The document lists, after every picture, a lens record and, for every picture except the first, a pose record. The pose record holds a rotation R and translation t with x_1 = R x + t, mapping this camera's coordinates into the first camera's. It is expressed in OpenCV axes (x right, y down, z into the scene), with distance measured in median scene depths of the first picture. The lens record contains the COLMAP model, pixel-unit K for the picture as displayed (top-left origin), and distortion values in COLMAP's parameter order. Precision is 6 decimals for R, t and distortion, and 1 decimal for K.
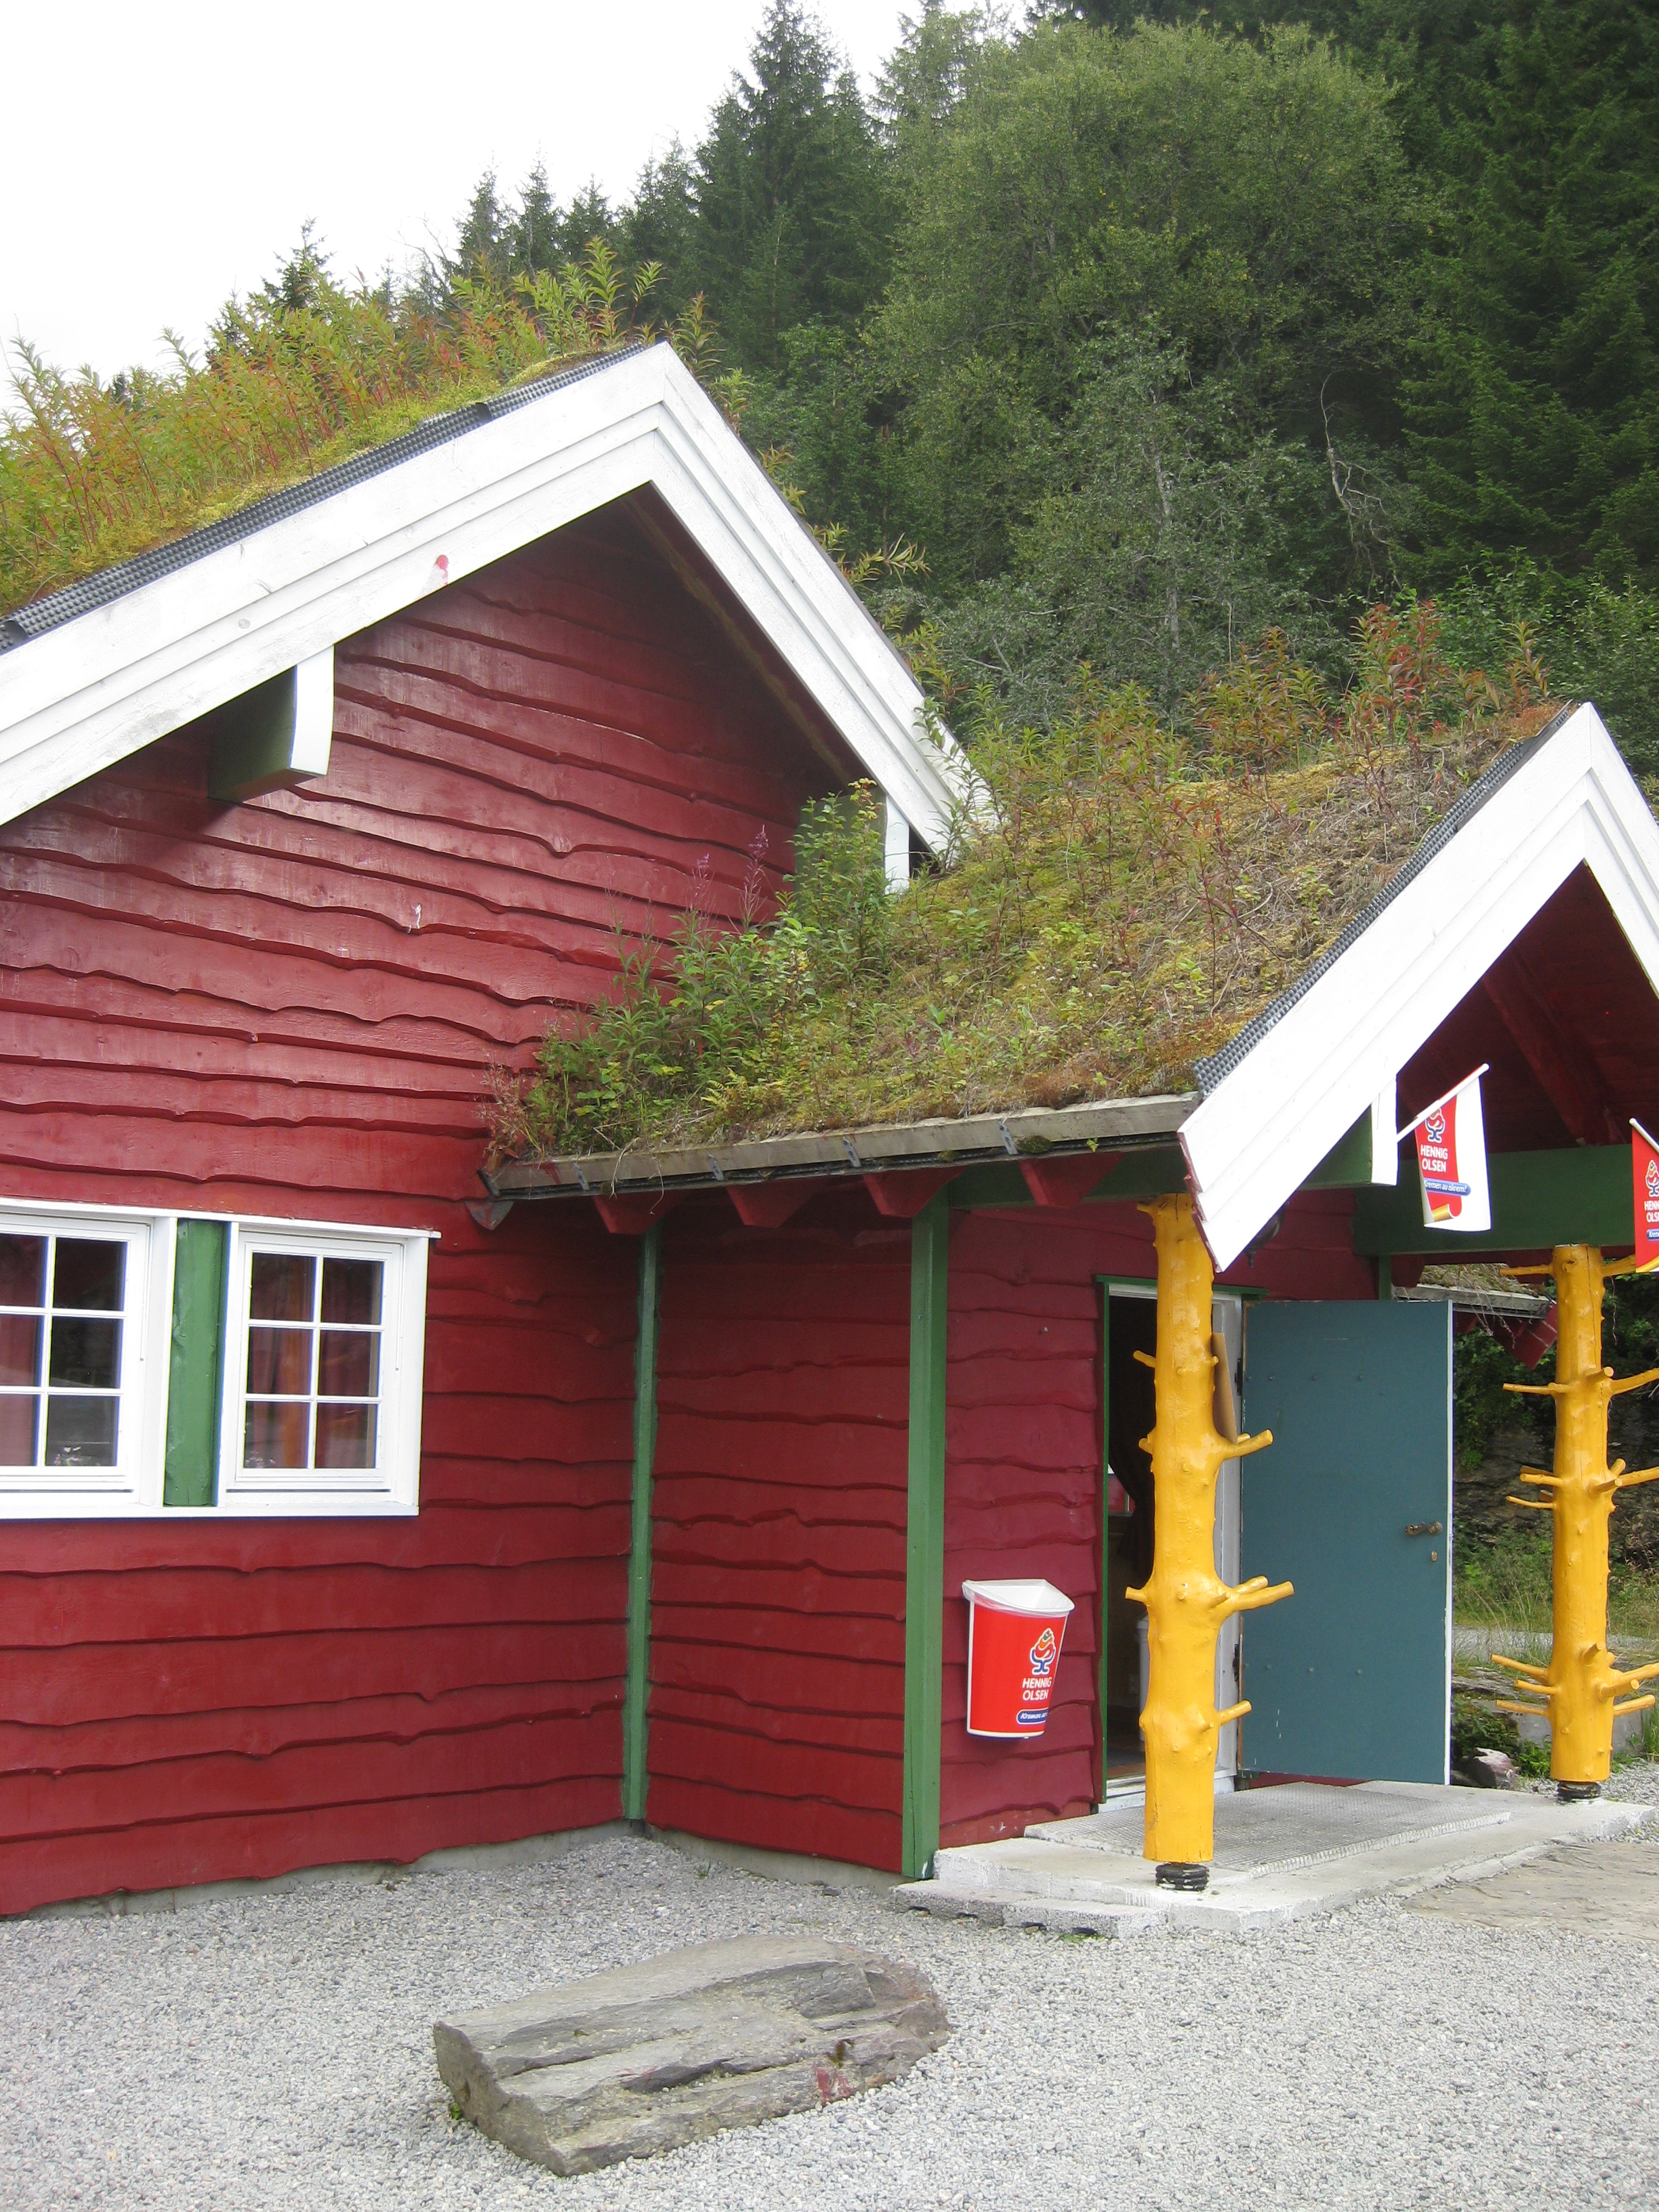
lens RADIAL K [[2441.4, 0, 829.5], [0, 2441.4, 1106.0], [0, 0, 1]] dist [-0.207762, 0.170789]
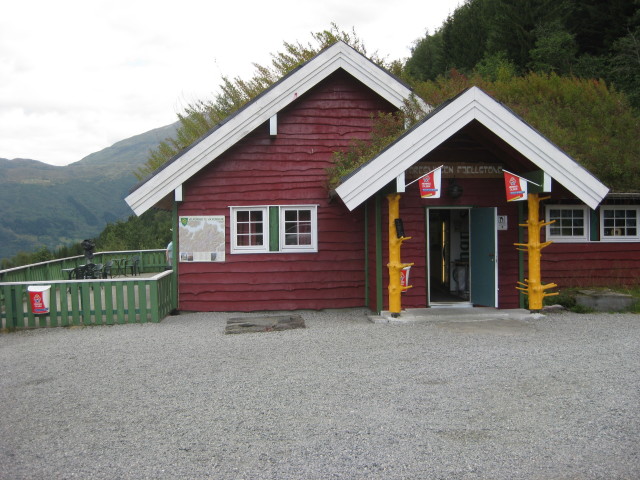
lens RADIAL K [[706.4, 0, 320.0], [0, 706.4, 240.0], [0, 0, 1]] dist [-0.207762, 0.170789]
pose [[0.751921, -0.016430, -0.659049, 1.036856], [0.110231, 0.988749, 0.101115, -0.038648], [0.649972, -0.148678, 0.745272, -0.309174]]
